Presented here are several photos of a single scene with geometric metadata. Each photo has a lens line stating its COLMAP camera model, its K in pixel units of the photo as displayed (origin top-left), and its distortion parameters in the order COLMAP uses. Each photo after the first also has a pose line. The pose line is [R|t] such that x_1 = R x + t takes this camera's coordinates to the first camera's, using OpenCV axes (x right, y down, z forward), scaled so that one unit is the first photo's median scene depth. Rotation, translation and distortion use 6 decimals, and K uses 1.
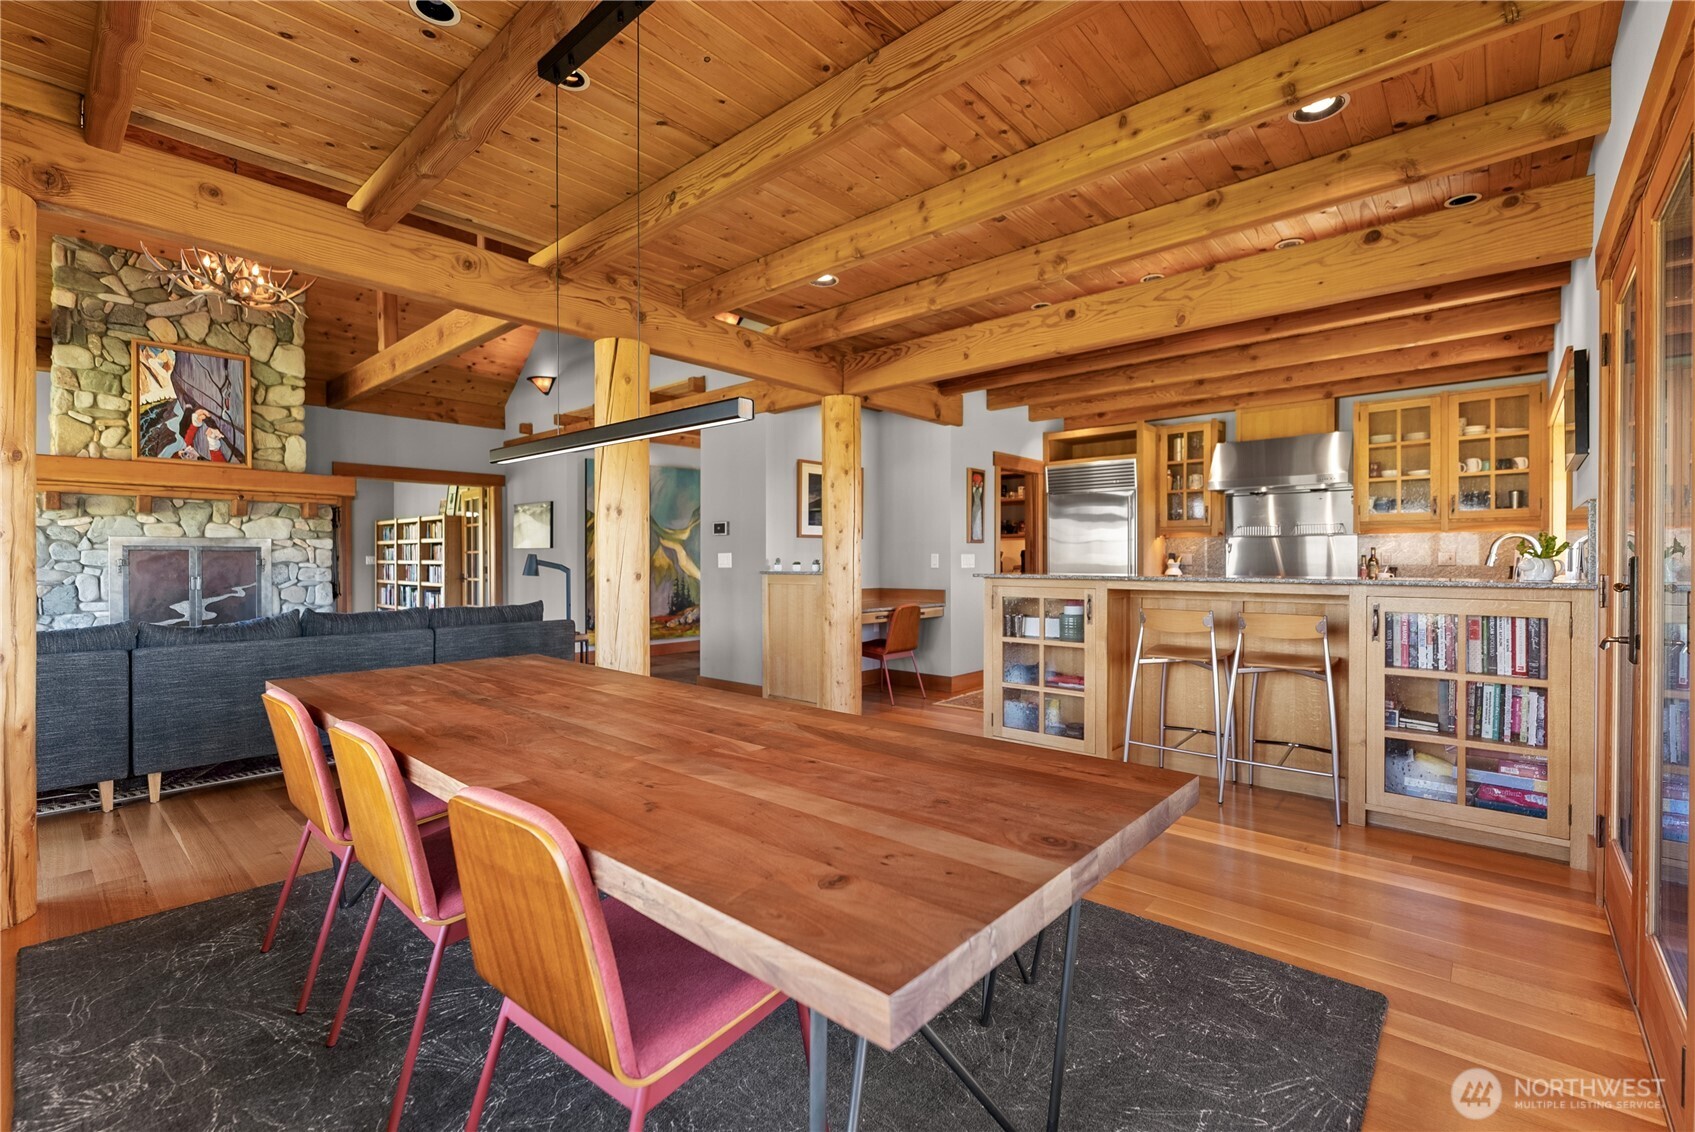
lens RADIAL K [[752.7, 0, 853.3], [0, 752.7, 563.5], [0, 0, 1]] dist [-0.003141, 0.001628]
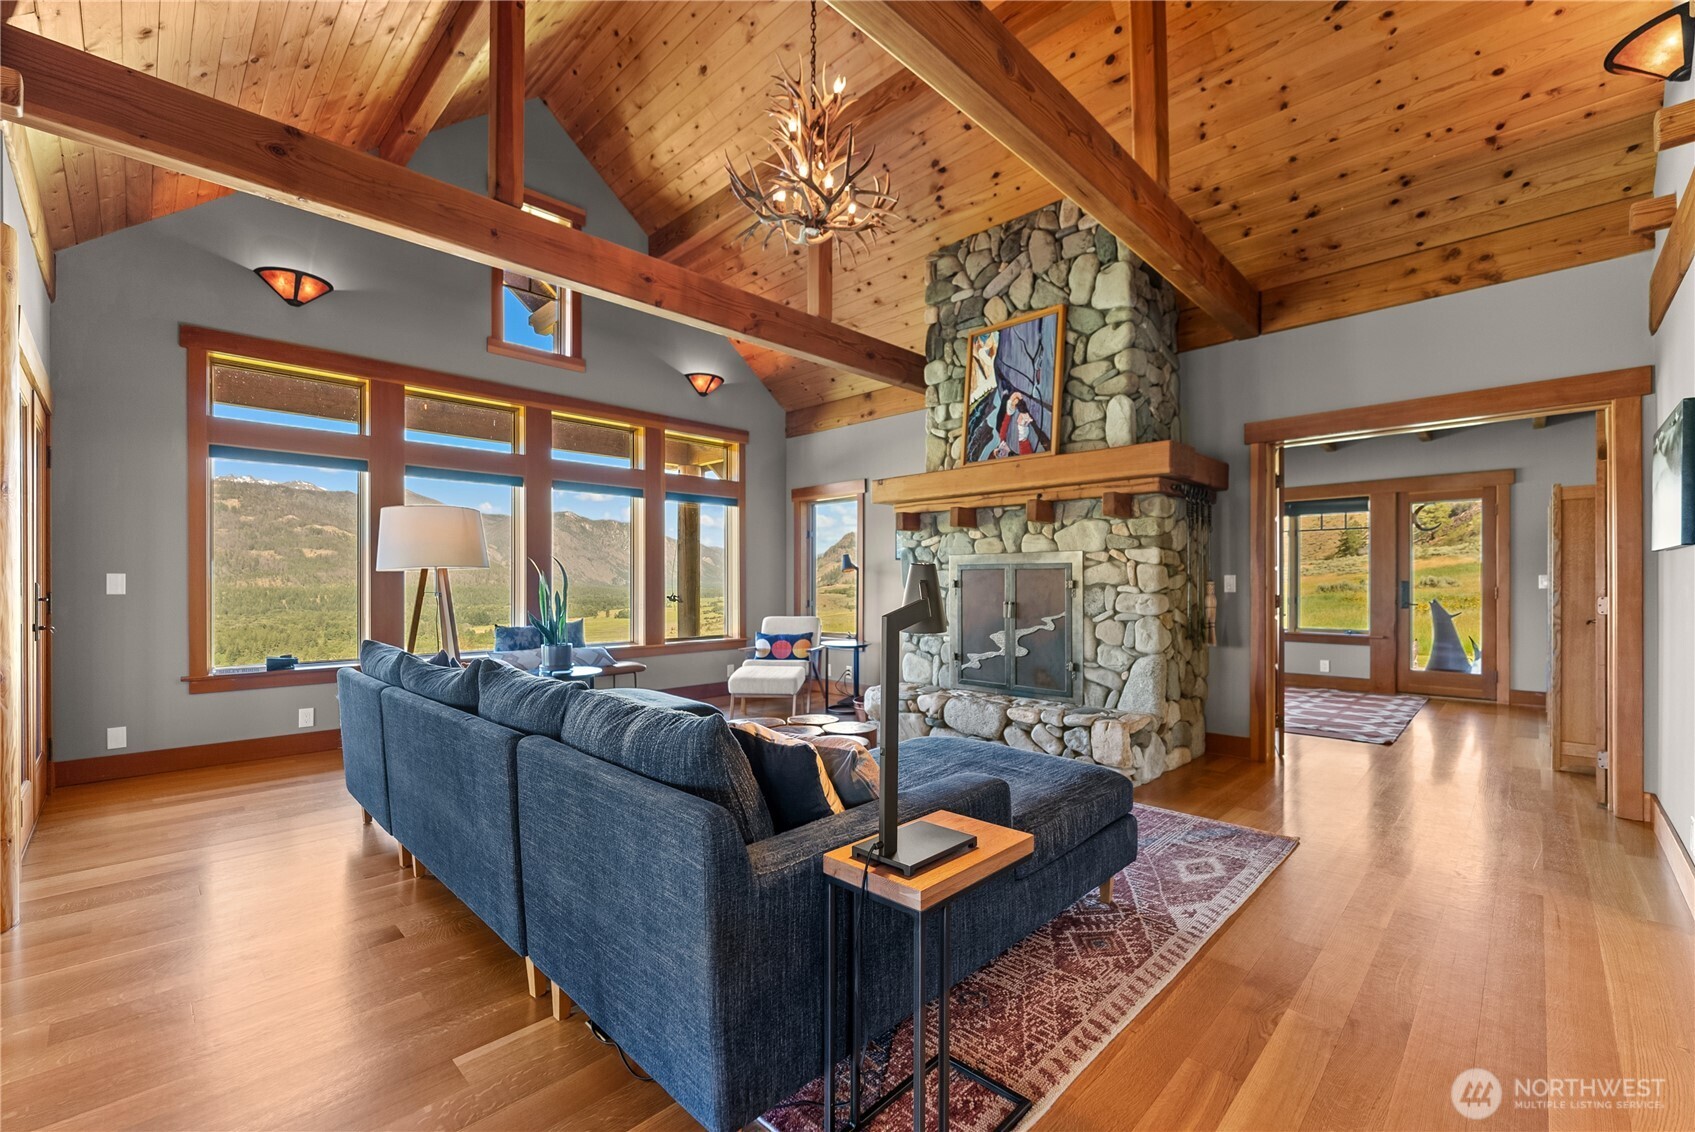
lens RADIAL K [[715.4, 0, 852.7], [0, 715.4, 583.0], [0, 0, 1]] dist [-0.006666, 0.000233]
pose [[-0.058314, 0.000684, -0.998298, -0.091937], [-0.004764, 0.999988, 0.000963, -0.002291], [0.998287, 0.004812, -0.058310, 0.809275]]
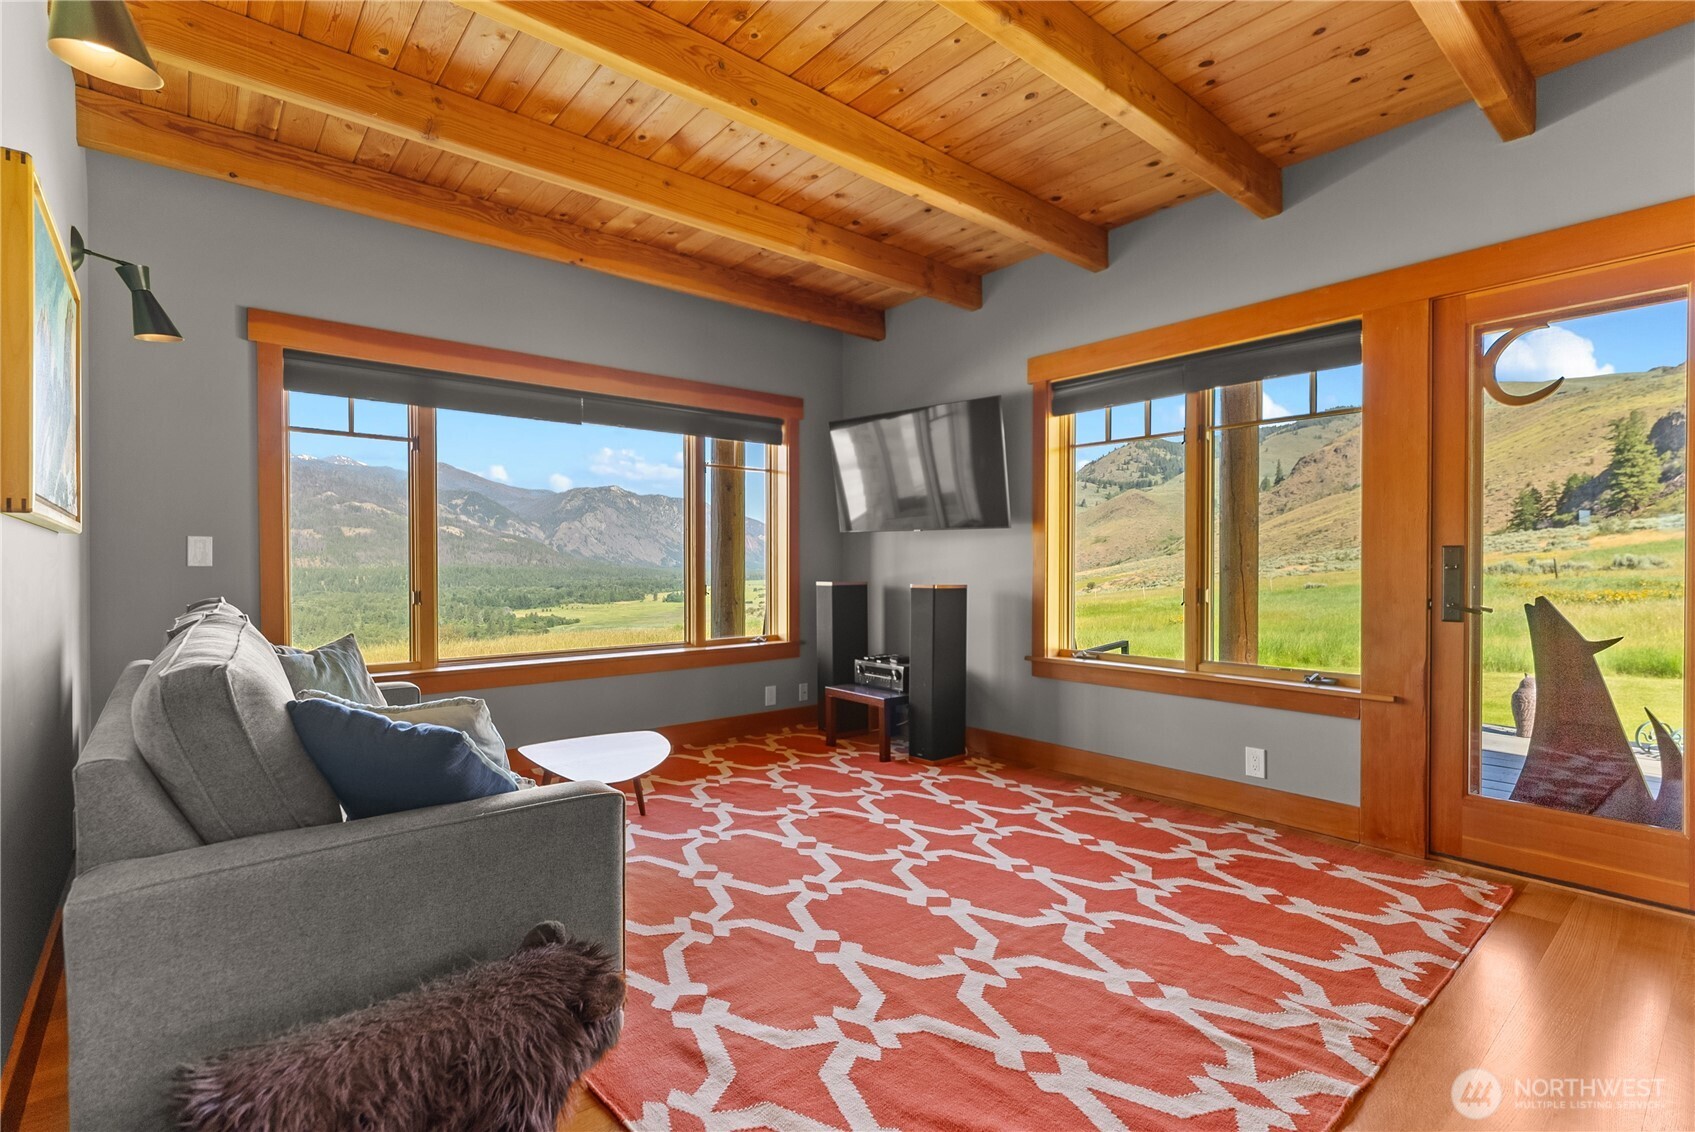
lens RADIAL K [[802.1, 0, 853.3], [0, 802.1, 568.4], [0, 0, 1]] dist [0.000334, 0.000122]
pose [[-0.147559, 0.006461, -0.989032, -0.100571], [-0.005330, 0.999959, 0.007327, -0.002221], [0.989039, 0.006353, -0.147518, 0.815962]]
